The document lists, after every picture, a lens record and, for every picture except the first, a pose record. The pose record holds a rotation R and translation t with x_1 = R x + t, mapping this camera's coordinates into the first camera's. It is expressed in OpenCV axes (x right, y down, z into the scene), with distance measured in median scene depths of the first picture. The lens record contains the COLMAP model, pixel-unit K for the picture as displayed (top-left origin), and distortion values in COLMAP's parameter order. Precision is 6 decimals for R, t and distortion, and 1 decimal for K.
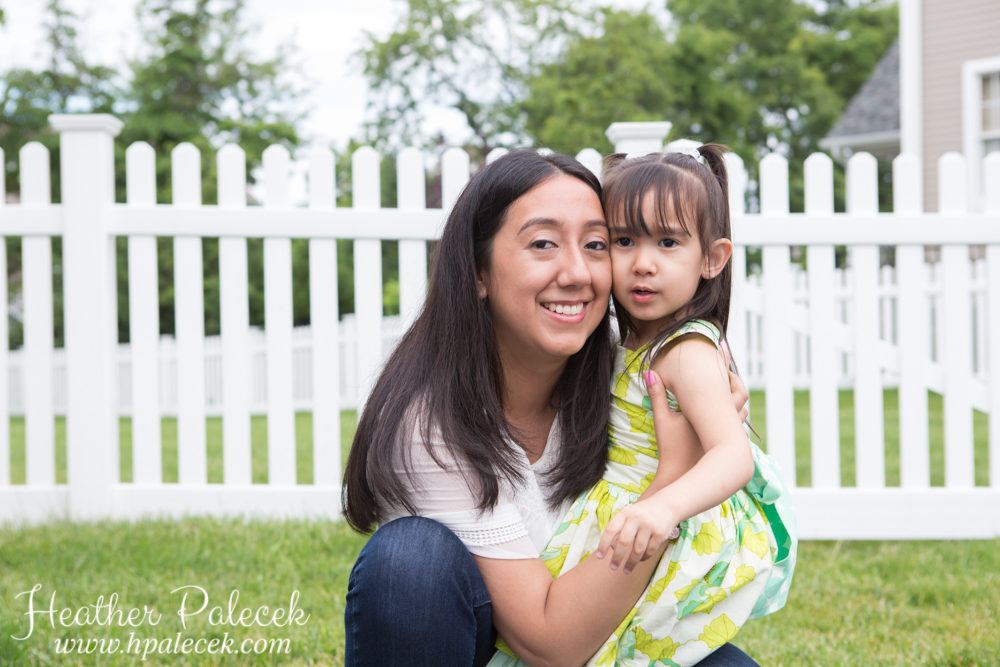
lens RADIAL K [[1472.6, 0, 500.0], [0, 1472.6, 333.5], [0, 0, 1]] dist [0.047247, 0.085522]
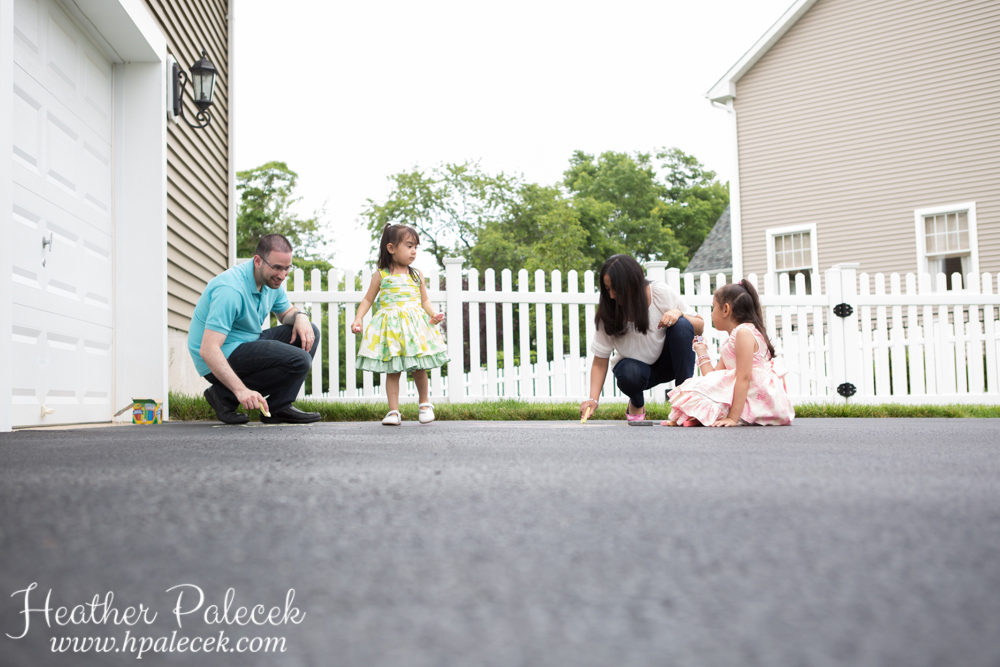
lens RADIAL K [[1135.2, 0, 500.0], [0, 1135.2, 333.5], [0, 0, 1]] dist [-0.072949, 0.068868]
pose [[0.997372, -0.001661, 0.072433, -0.043269], [0.007366, 0.996882, -0.078566, 0.019166], [-0.072077, 0.078893, 0.994274, -0.131229]]
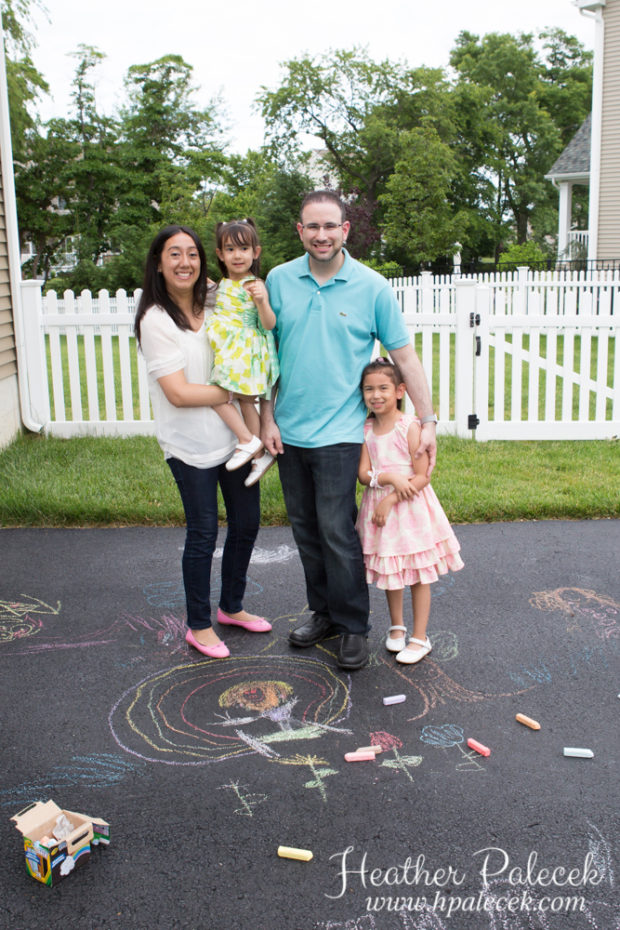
lens RADIAL K [[954.9, 0, 324.0], [0, 954.9, 465.0], [0, 0, 1]] dist [-0.081936, 0.041131]
pose [[0.999965, 0.001420, -0.008224, -0.016796], [0.000356, 0.977241, 0.212132, -0.022131], [0.008338, -0.212127, 0.977206, -0.082809]]
